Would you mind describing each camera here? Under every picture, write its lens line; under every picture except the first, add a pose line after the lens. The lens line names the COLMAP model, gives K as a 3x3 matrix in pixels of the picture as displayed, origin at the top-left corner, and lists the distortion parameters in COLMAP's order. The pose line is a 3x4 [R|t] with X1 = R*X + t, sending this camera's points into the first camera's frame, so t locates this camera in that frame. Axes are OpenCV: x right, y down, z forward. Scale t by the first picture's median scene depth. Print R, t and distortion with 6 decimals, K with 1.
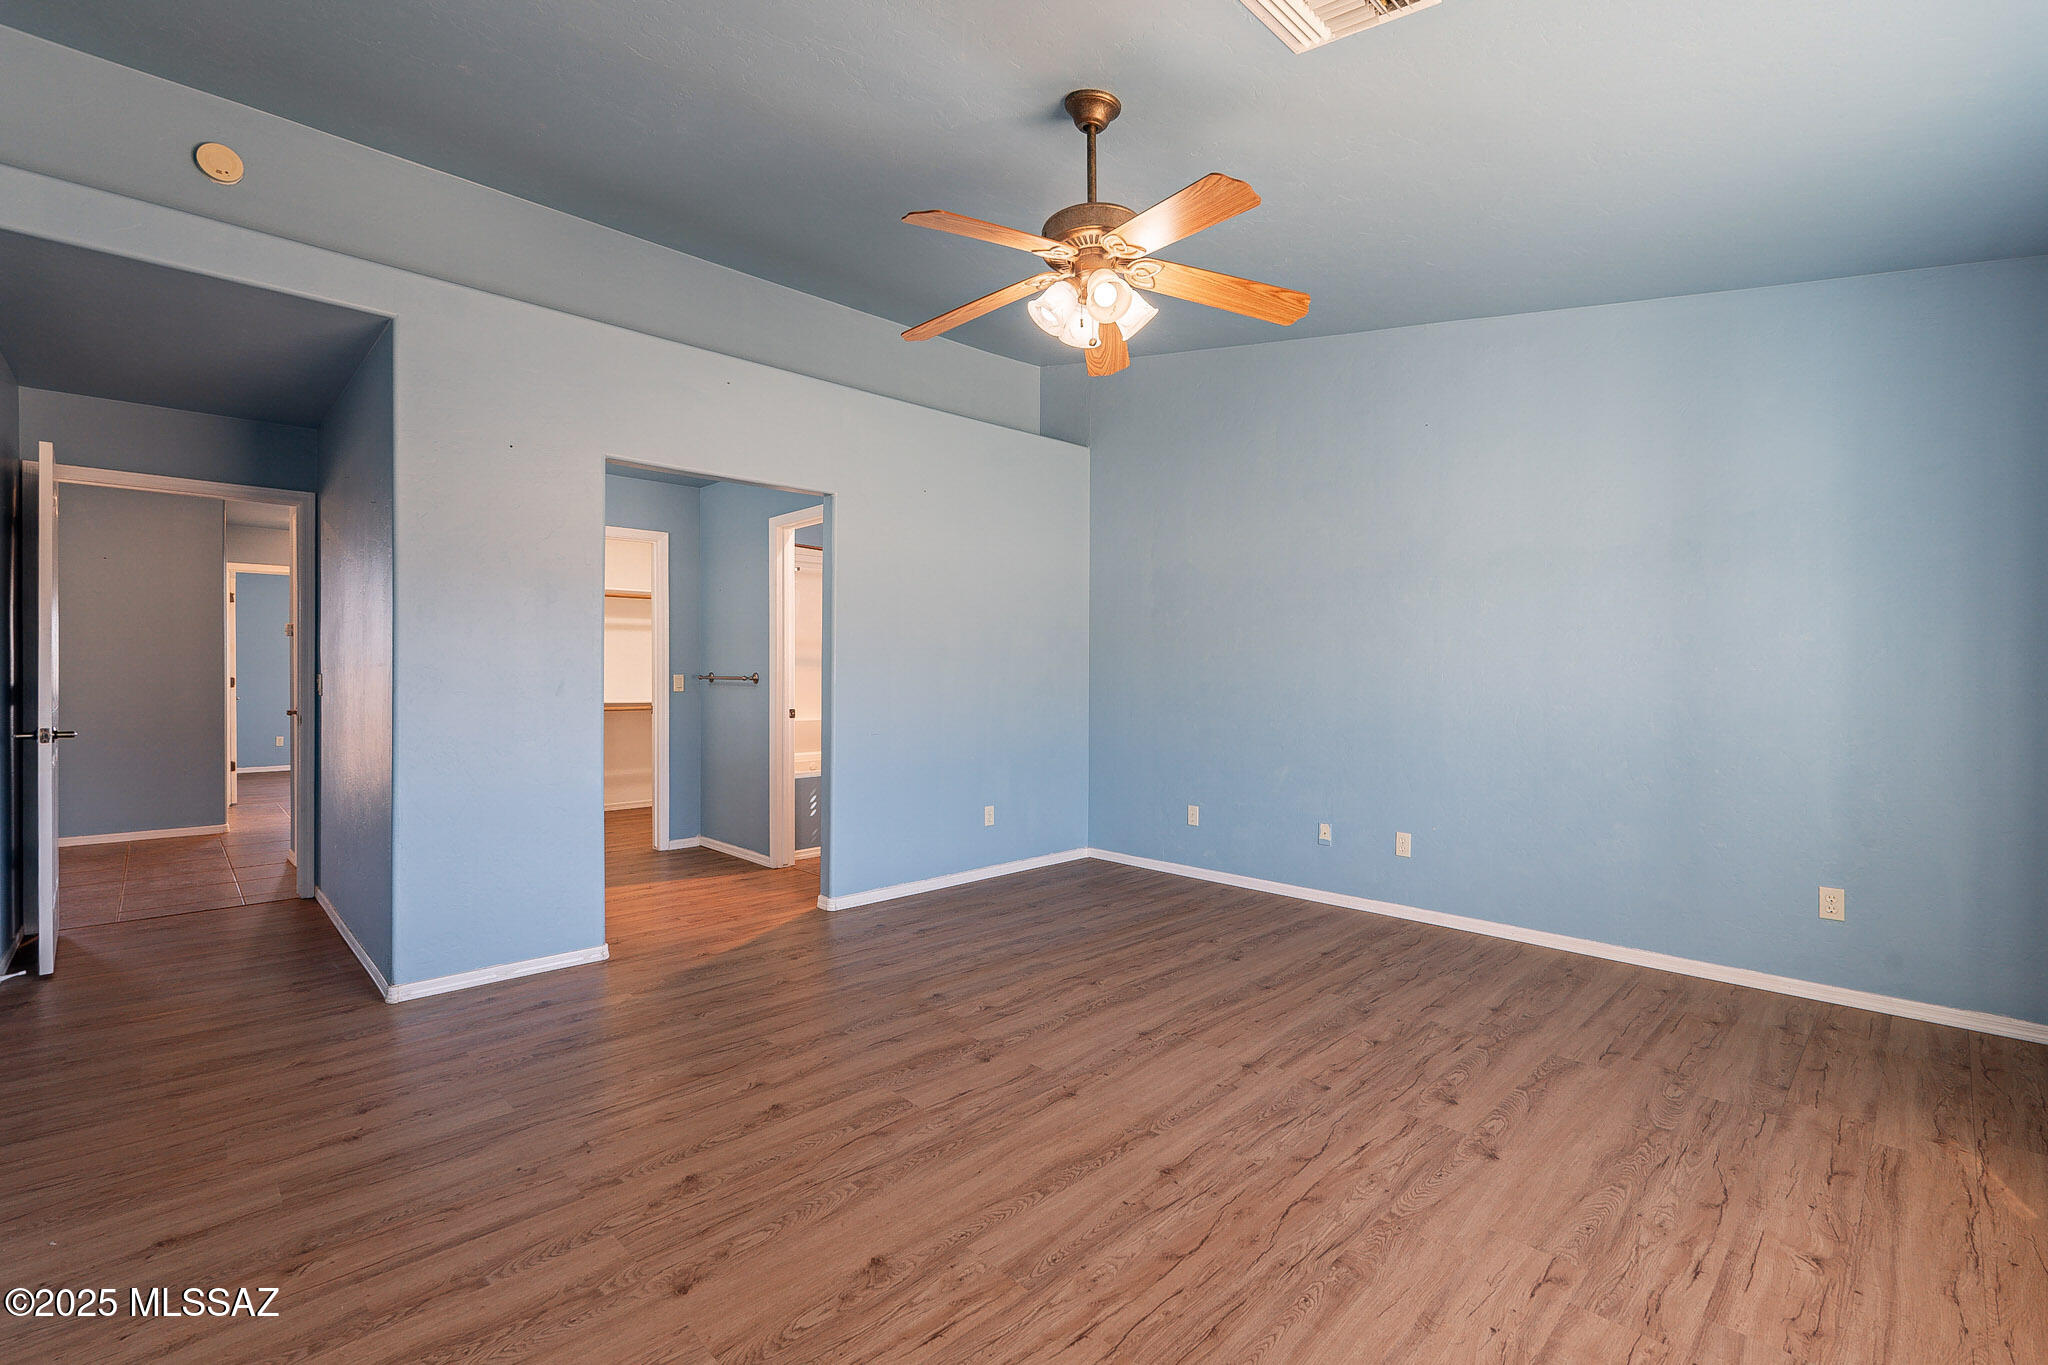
lens RADIAL K [[896.0, 0, 1007.8], [0, 896.0, 688.1], [0, 0, 1]] dist [-0.005407, 0.000178]
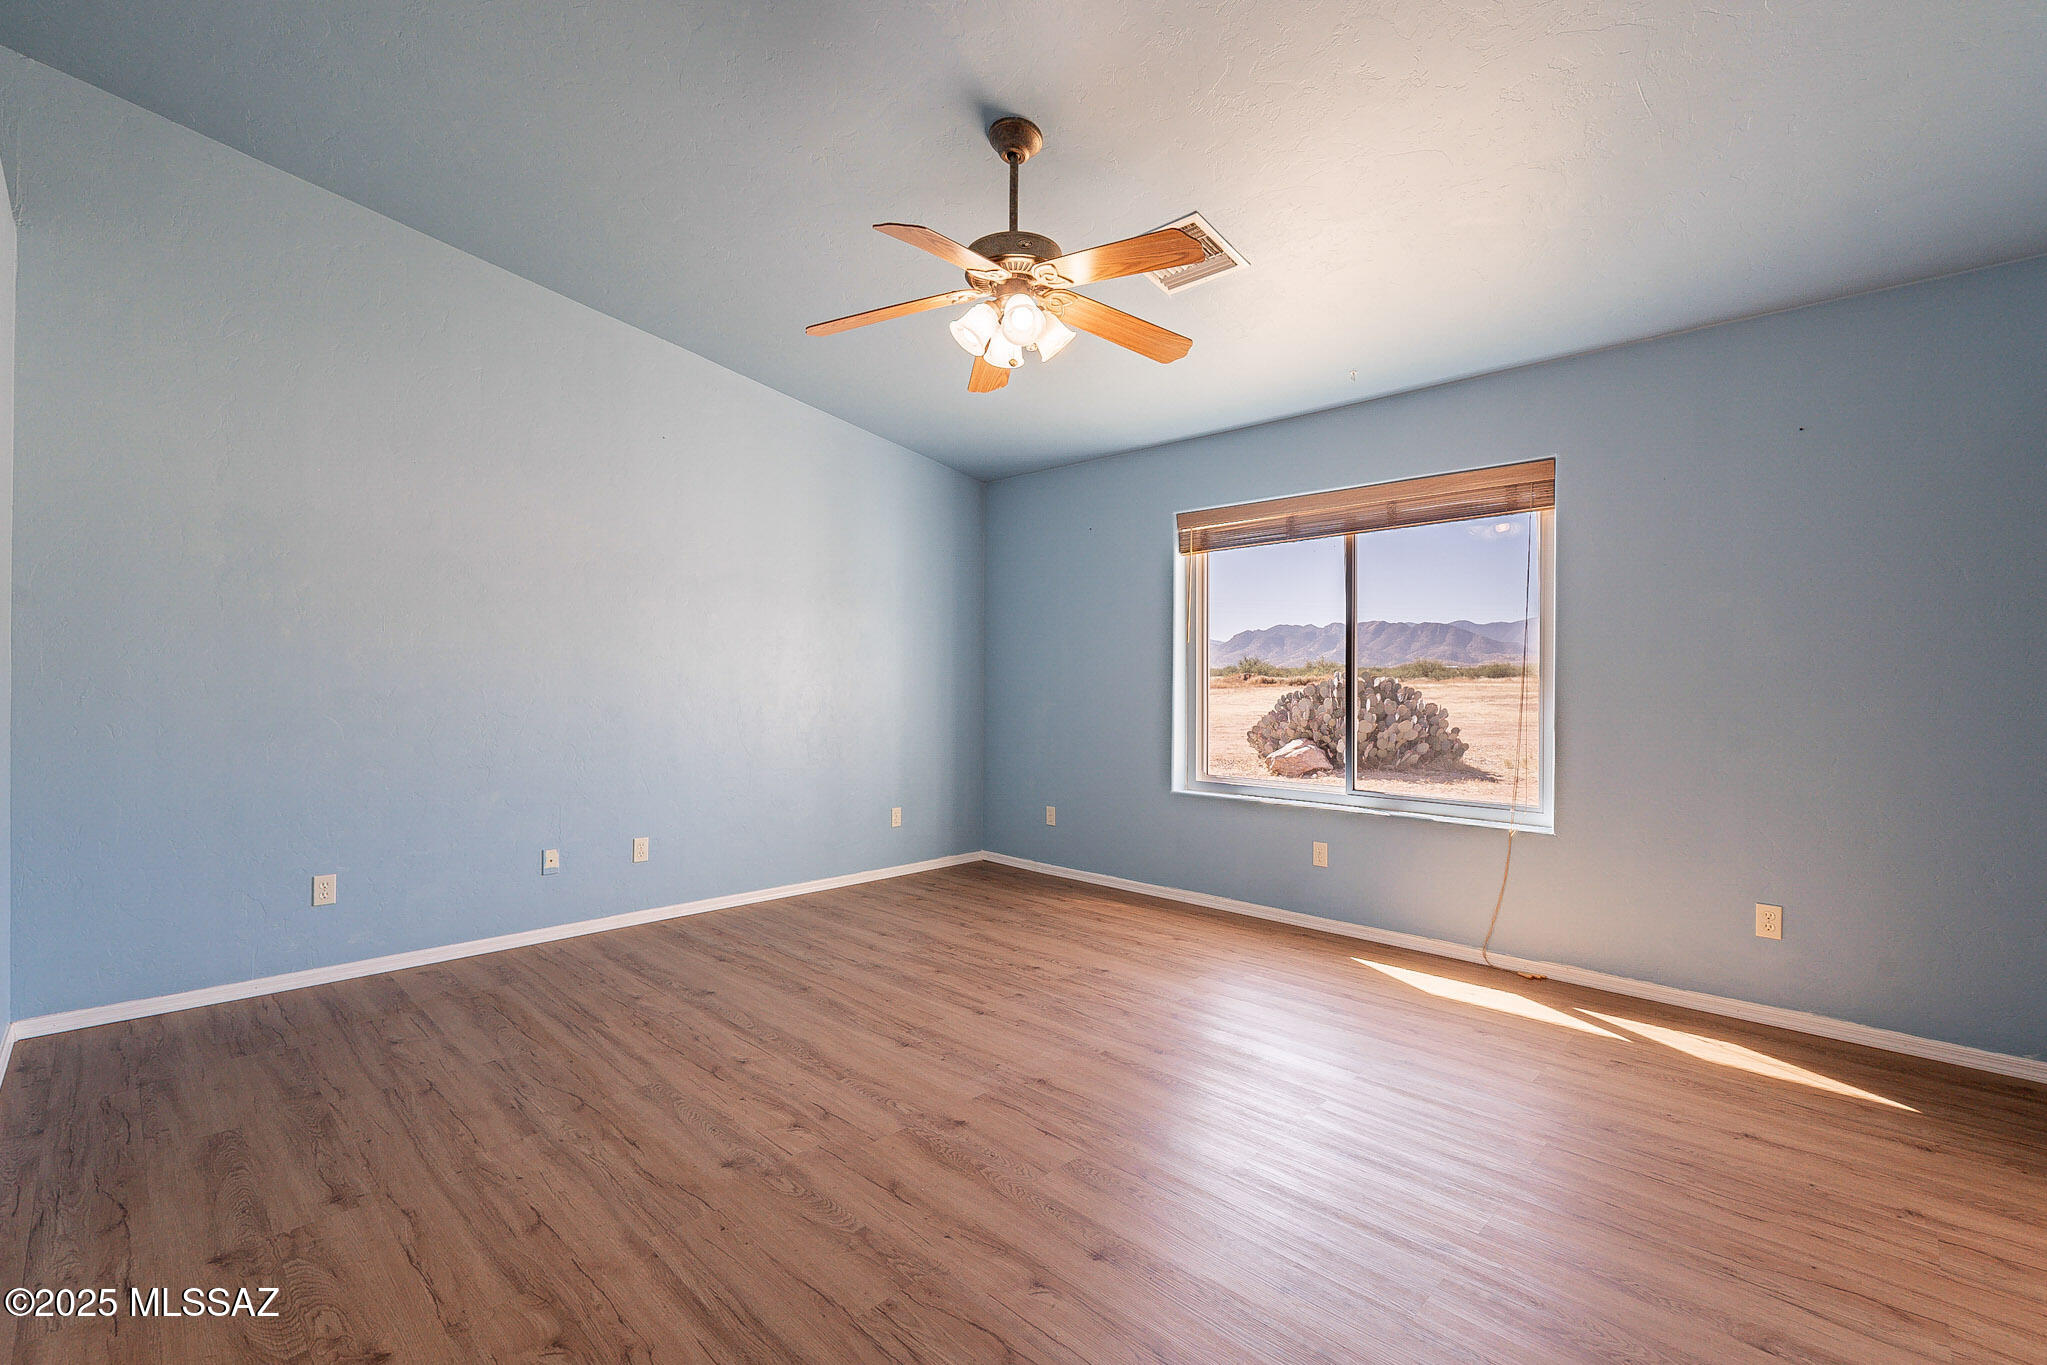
lens RADIAL K [[904.4, 0, 1016.2], [0, 904.4, 695.0], [0, 0, 1]] dist [-0.007622, -0.000022]
pose [[-0.039949, -0.014912, 0.999090, -0.894404], [0.007013, 0.999860, 0.015204, -0.013472], [-0.999177, 0.007614, -0.039839, 0.974054]]
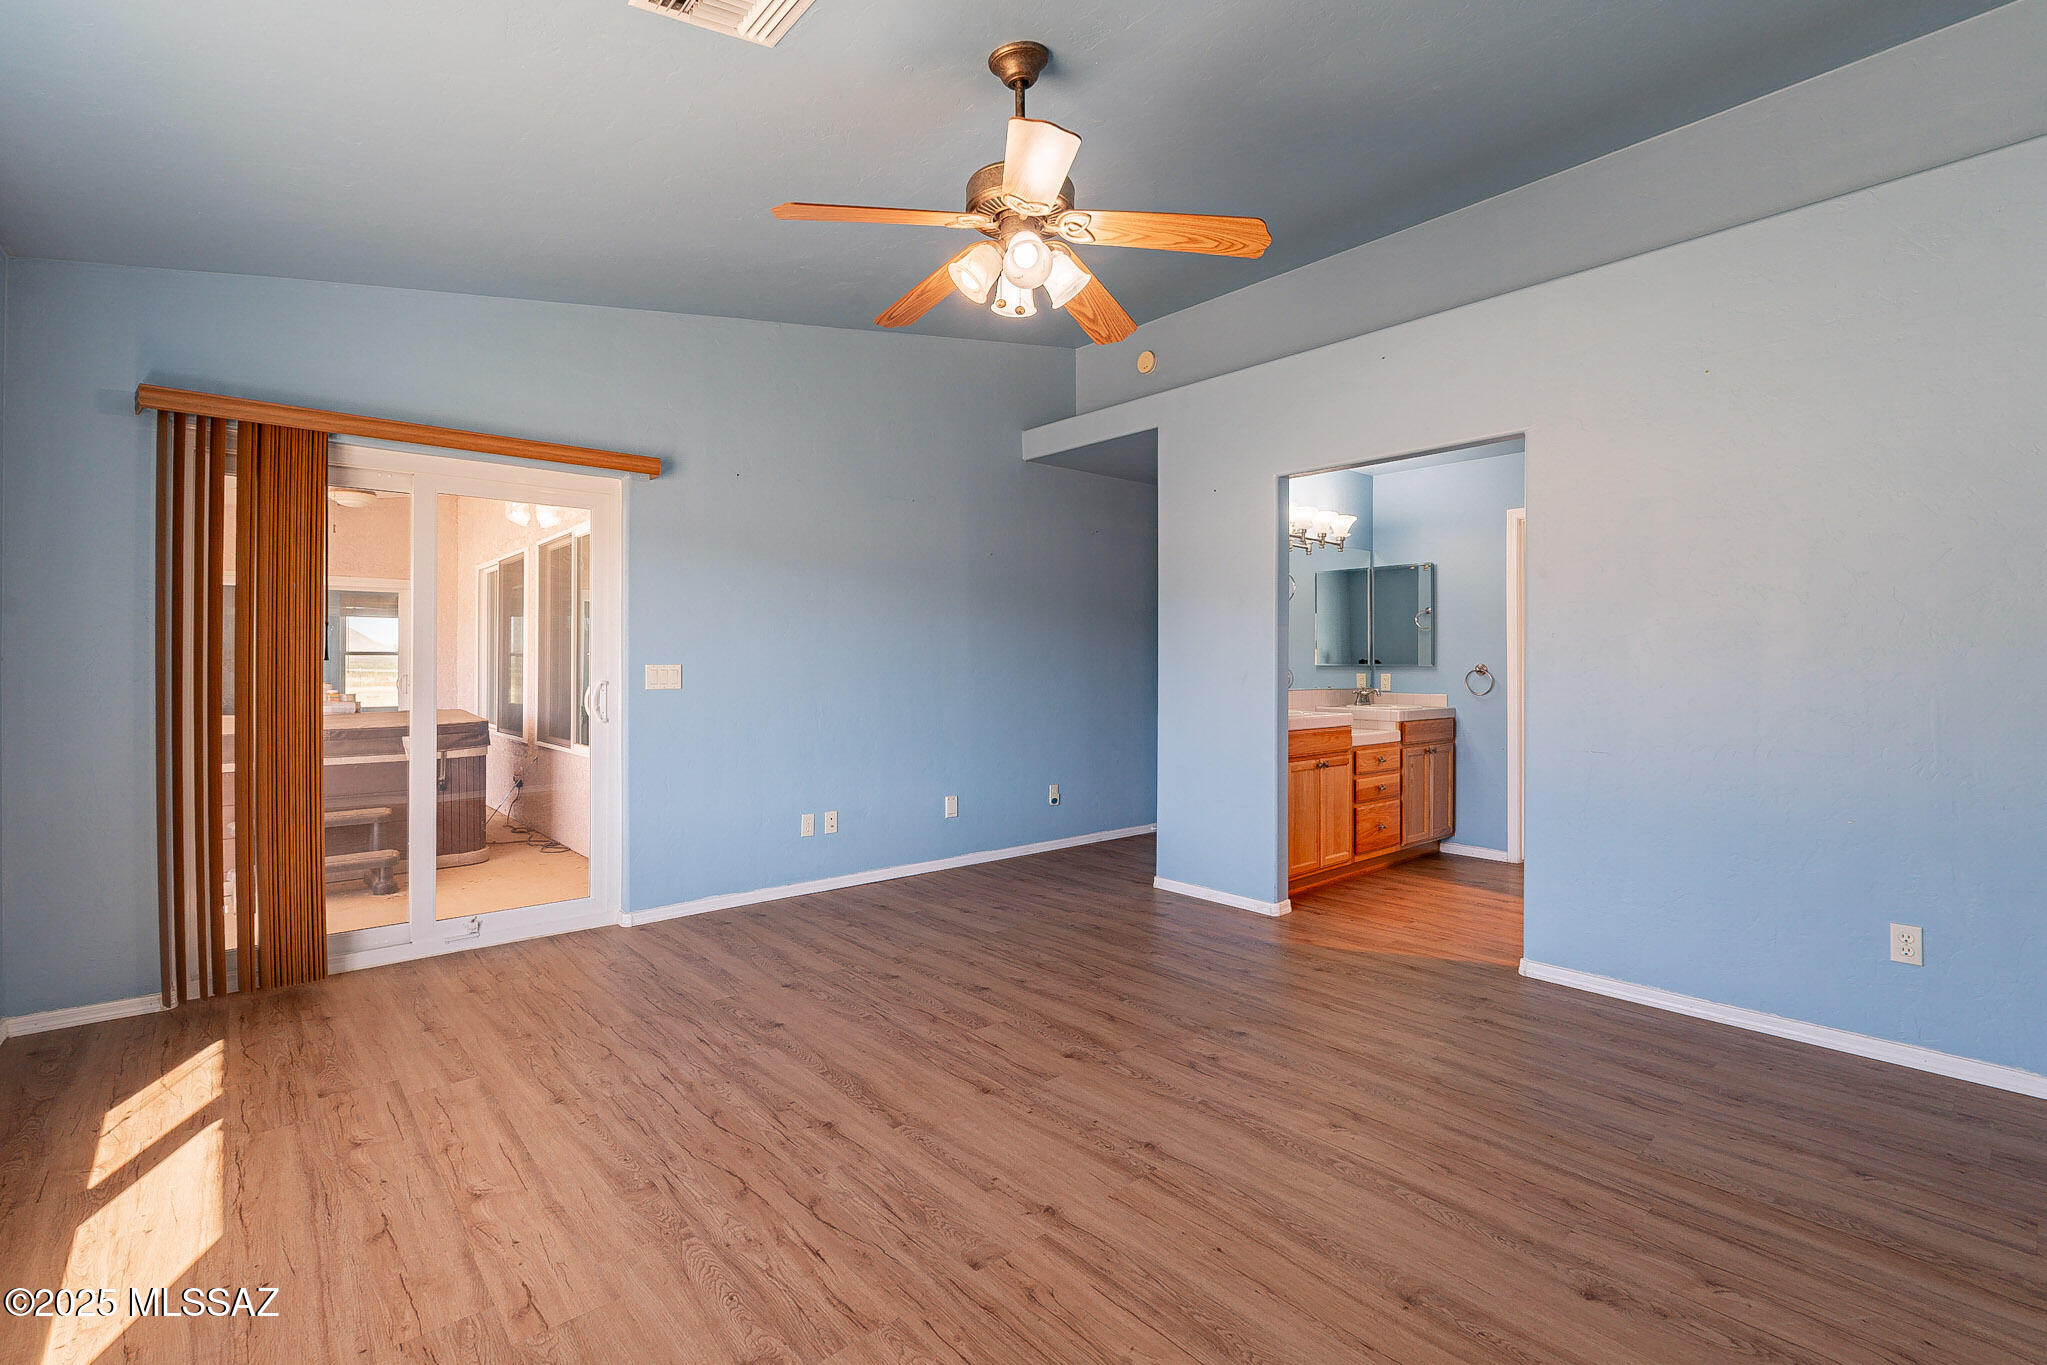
lens RADIAL K [[905.2, 0, 1018.2], [0, 905.2, 677.1], [0, 0, 1]] dist [-0.002426, 0.000070]
pose [[-0.039407, 0.011685, -0.999155, 0.966294], [-0.015919, 0.999797, 0.012320, -0.013744], [0.999096, 0.016391, -0.039213, 0.973394]]
